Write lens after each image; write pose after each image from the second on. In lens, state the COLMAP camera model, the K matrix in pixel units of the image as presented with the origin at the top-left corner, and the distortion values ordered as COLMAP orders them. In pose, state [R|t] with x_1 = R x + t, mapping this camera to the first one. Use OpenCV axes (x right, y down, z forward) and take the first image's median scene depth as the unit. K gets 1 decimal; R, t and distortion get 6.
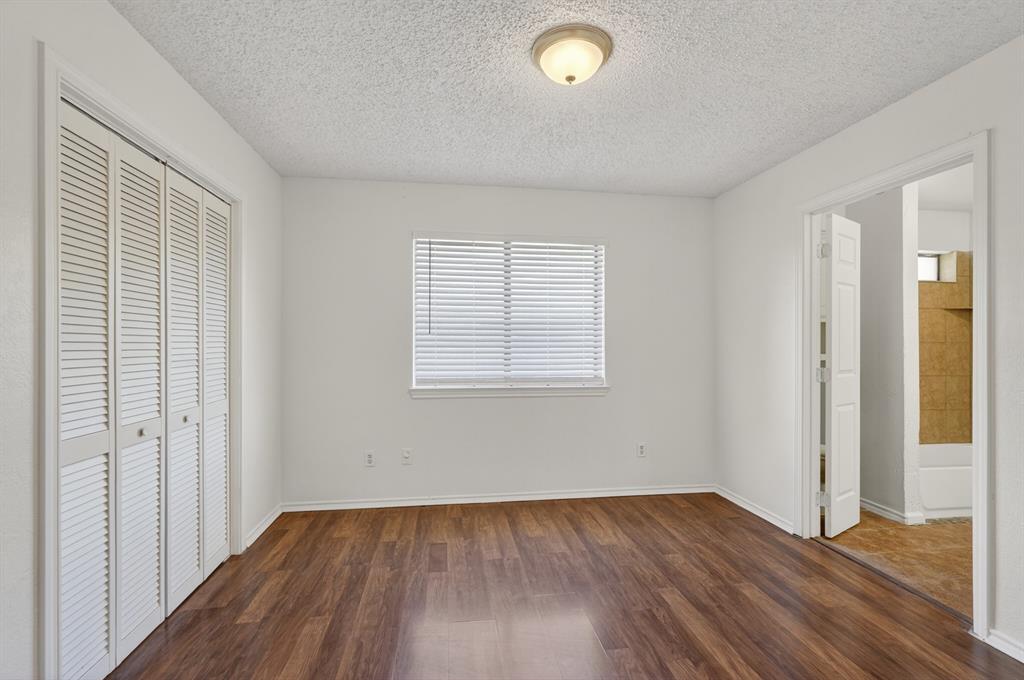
lens RADIAL K [[456.1, 0, 510.9], [0, 456.1, 340.6], [0, 0, 1]] dist [-0.007507, 0.003968]
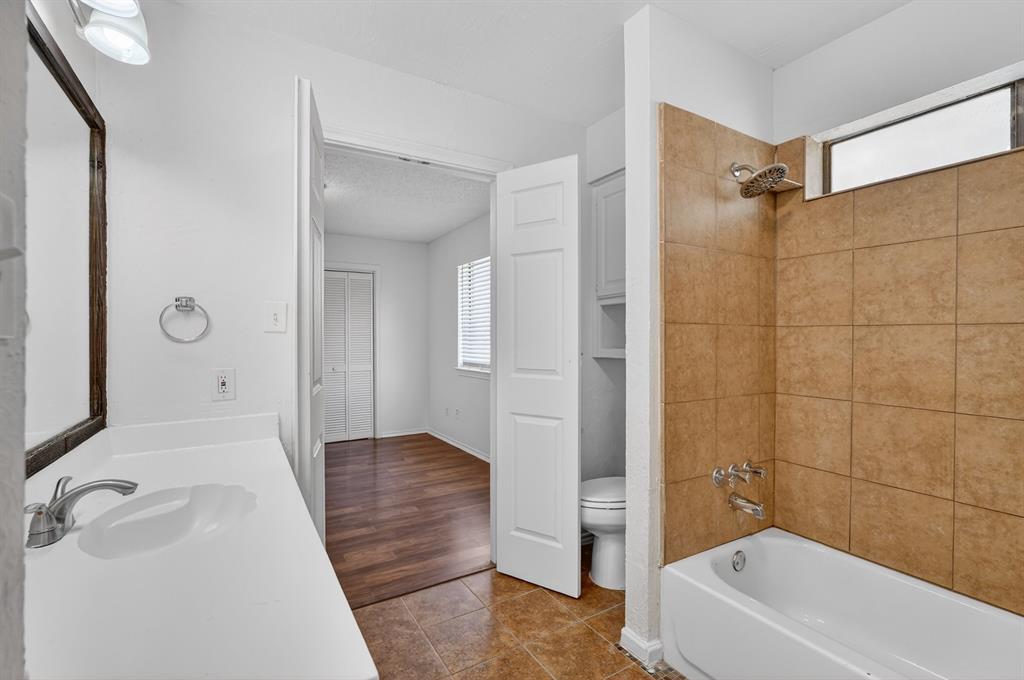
lens RADIAL K [[456.1, 0, 509.5], [0, 456.1, 342.5], [0, 0, 1]] dist [-0.007507, 0.003968]
pose [[0.387417, 0.001890, -0.921903, 1.360293], [0.002639, 0.999992, 0.003160, 0.018542], [0.921901, -0.003657, 0.387408, 0.651126]]
